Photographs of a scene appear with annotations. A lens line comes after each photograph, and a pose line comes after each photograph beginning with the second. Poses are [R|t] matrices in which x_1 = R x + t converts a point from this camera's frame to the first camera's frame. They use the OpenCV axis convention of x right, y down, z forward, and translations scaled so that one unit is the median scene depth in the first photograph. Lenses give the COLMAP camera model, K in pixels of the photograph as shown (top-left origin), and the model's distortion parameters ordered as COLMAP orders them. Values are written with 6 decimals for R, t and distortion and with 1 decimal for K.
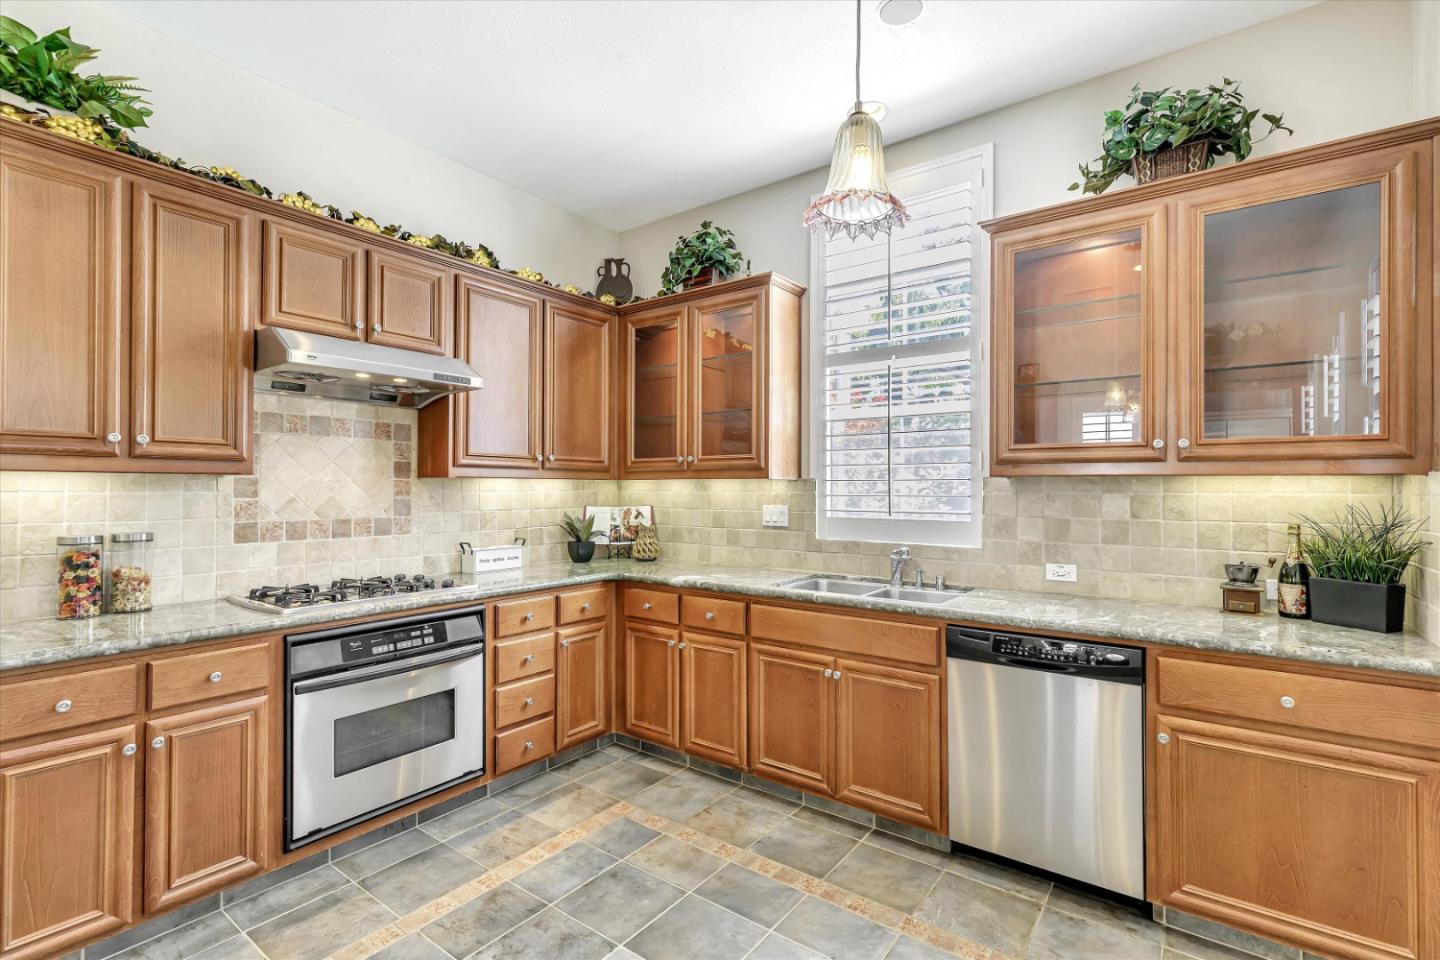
lens RADIAL K [[655.2, 0, 725.9], [0, 655.2, 483.2], [0, 0, 1]] dist [-0.000090, -0.000492]
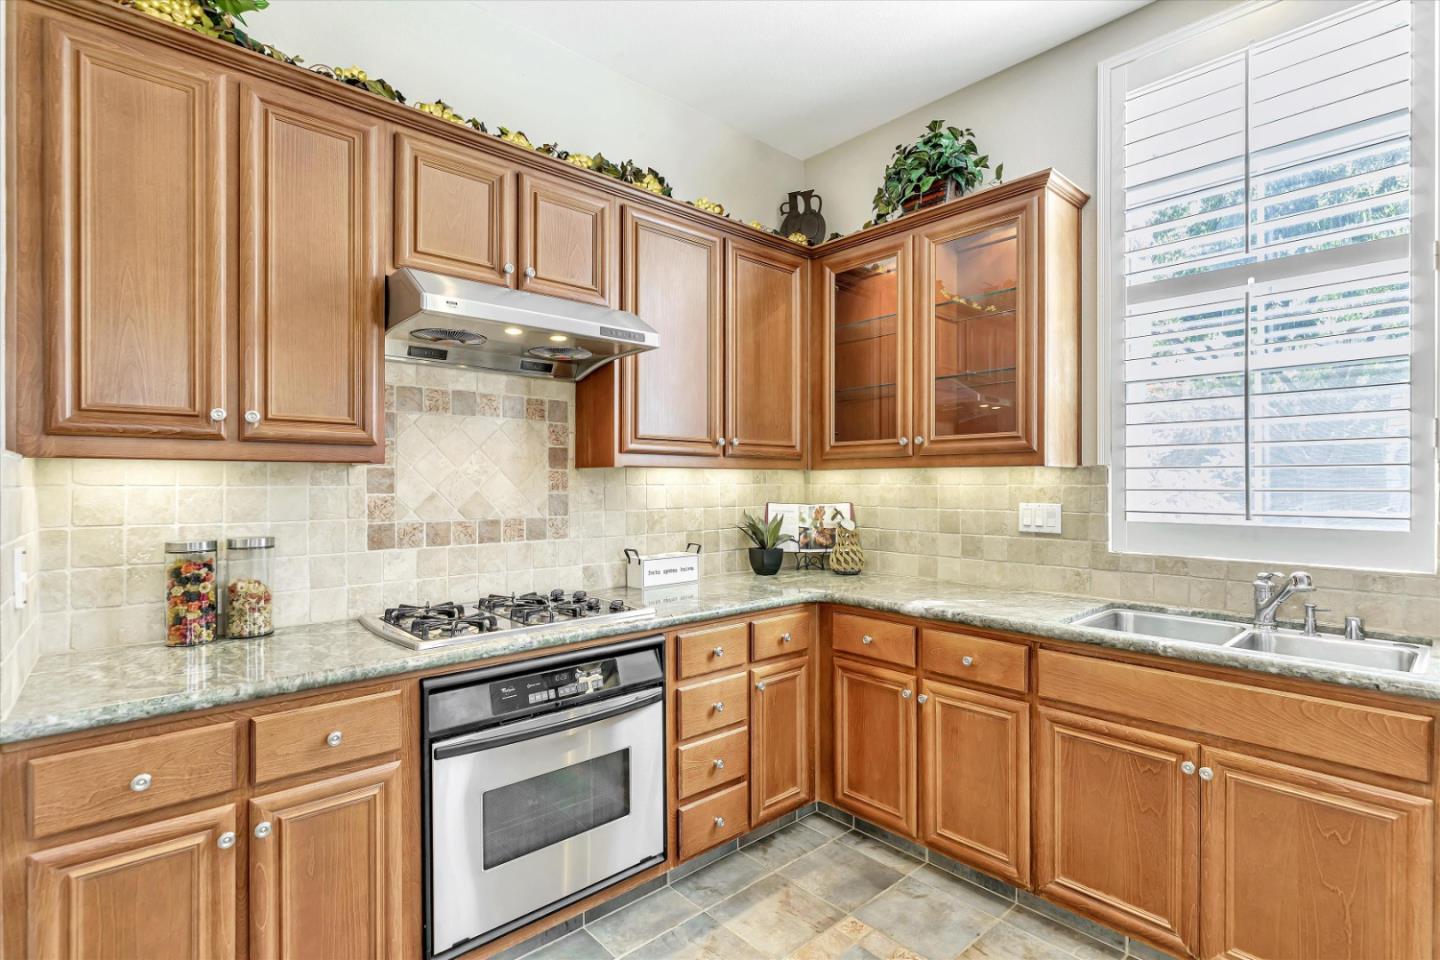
lens RADIAL K [[683.1, 0, 722.7], [0, 683.1, 483.7], [0, 0, 1]] dist [-0.008402, -0.000301]
pose [[0.980039, -0.002402, -0.198790, -0.142280], [0.004277, 0.999950, 0.009007, 0.004626], [0.198758, -0.009677, 0.980001, 0.241505]]
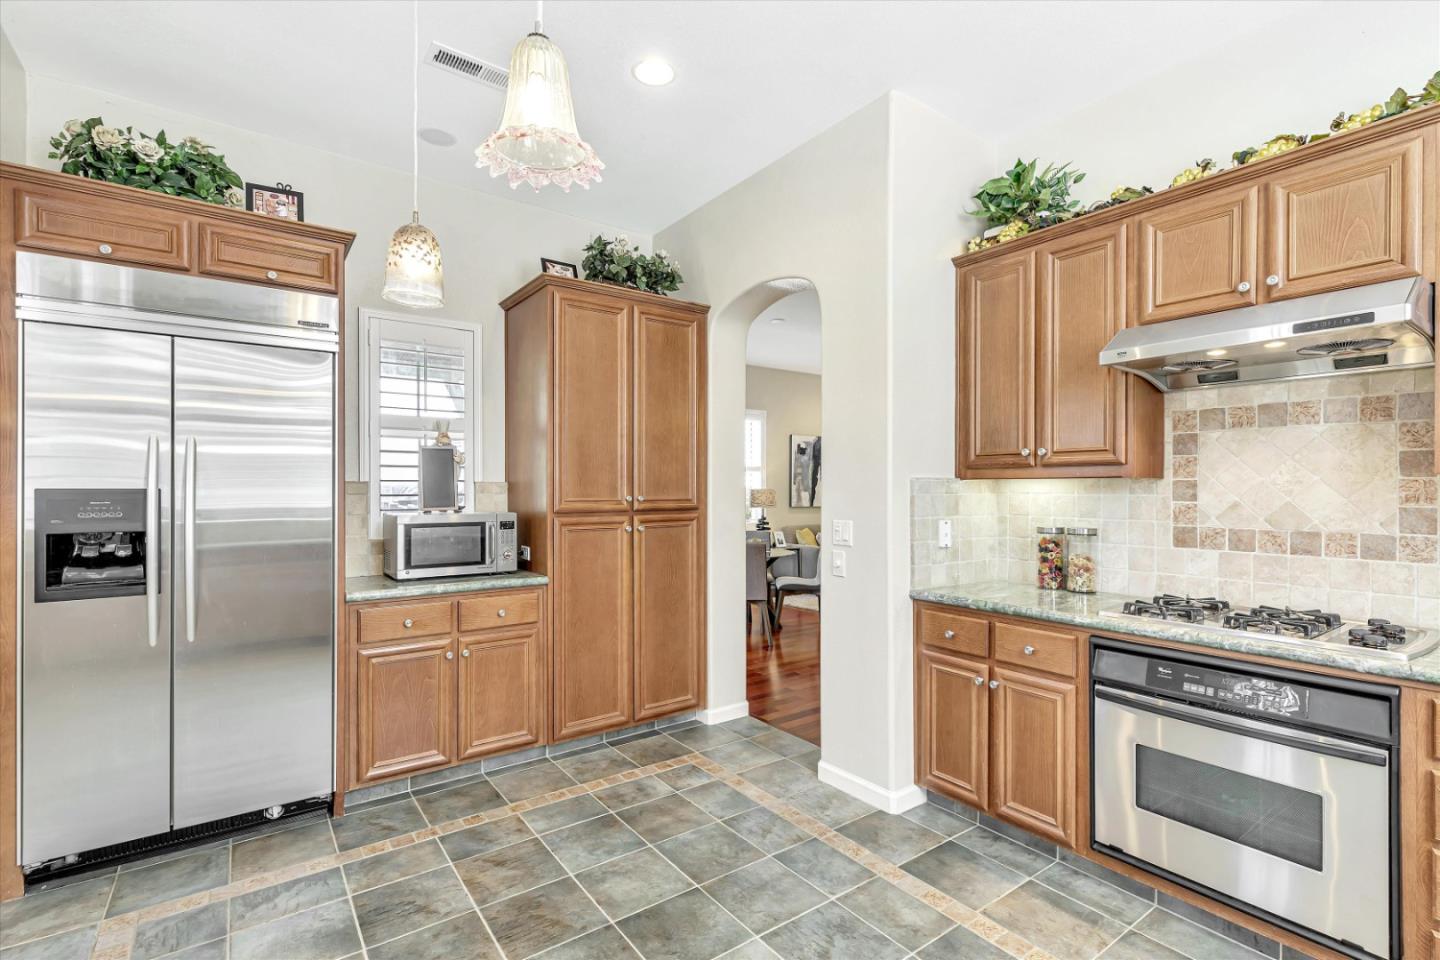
lens RADIAL K [[666.8, 0, 719.0], [0, 666.8, 487.3], [0, 0, 1]] dist [0.000983, 0.000115]
pose [[-0.304314, -0.004143, -0.952563, 0.378833], [0.006059, 0.999962, -0.006285, 0.003531], [0.952552, -0.007684, -0.304277, 0.584364]]
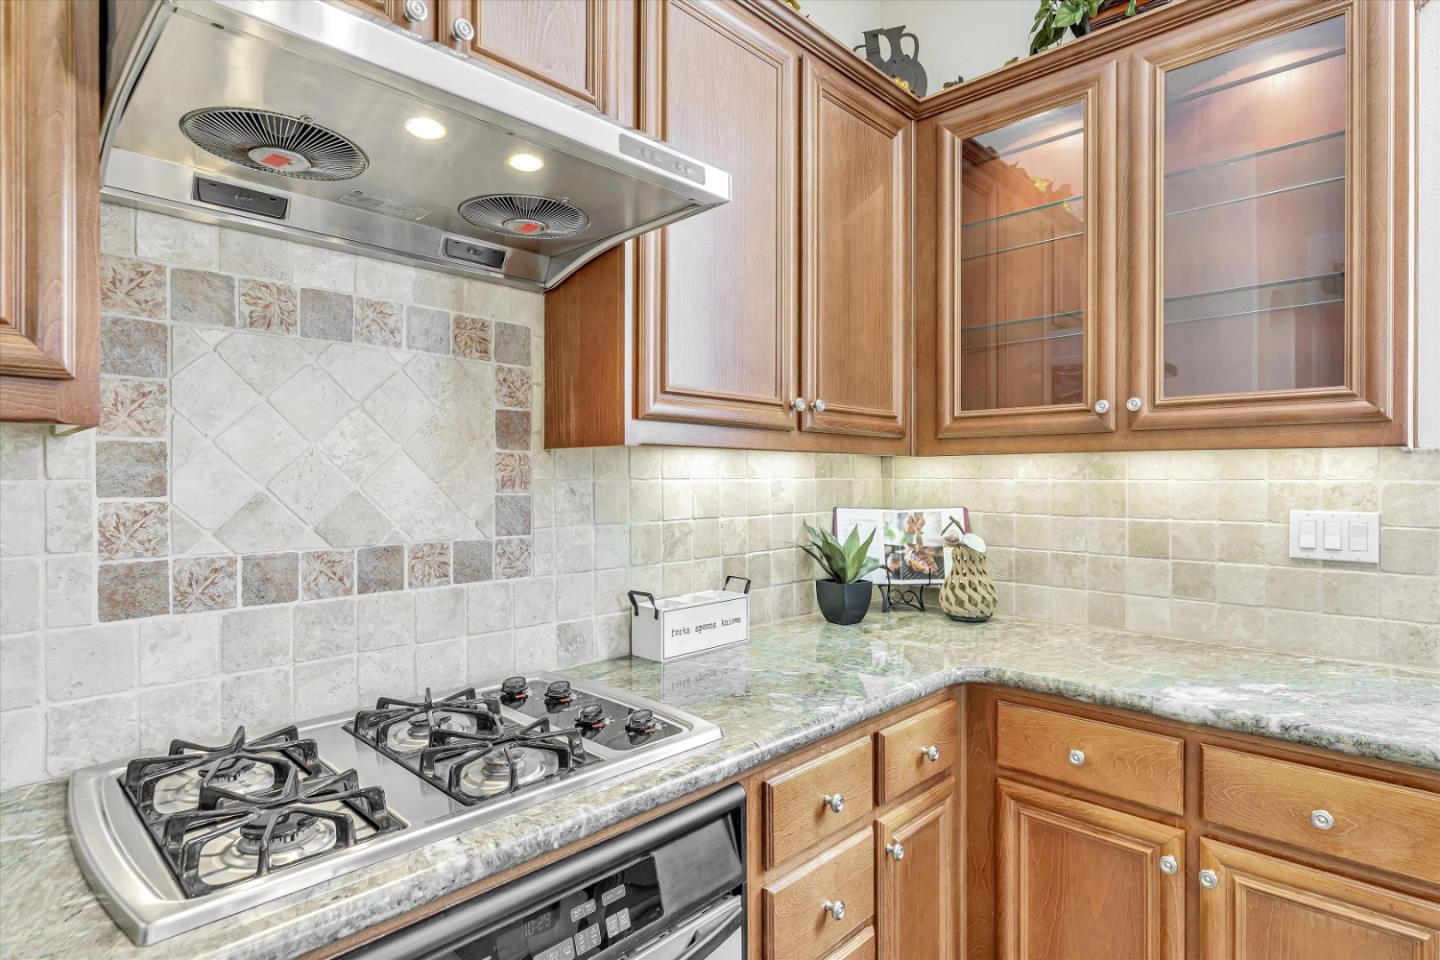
lens RADIAL K [[742.1, 0, 720.0], [0, 742.1, 480.0], [0, 0, 1]] dist [-0.004464, -0.000706]
pose [[0.991322, -0.000239, -0.131455, -0.316506], [0.001879, 0.999922, 0.012353, 0.007756], [0.131442, -0.012493, 0.991245, 0.571452]]
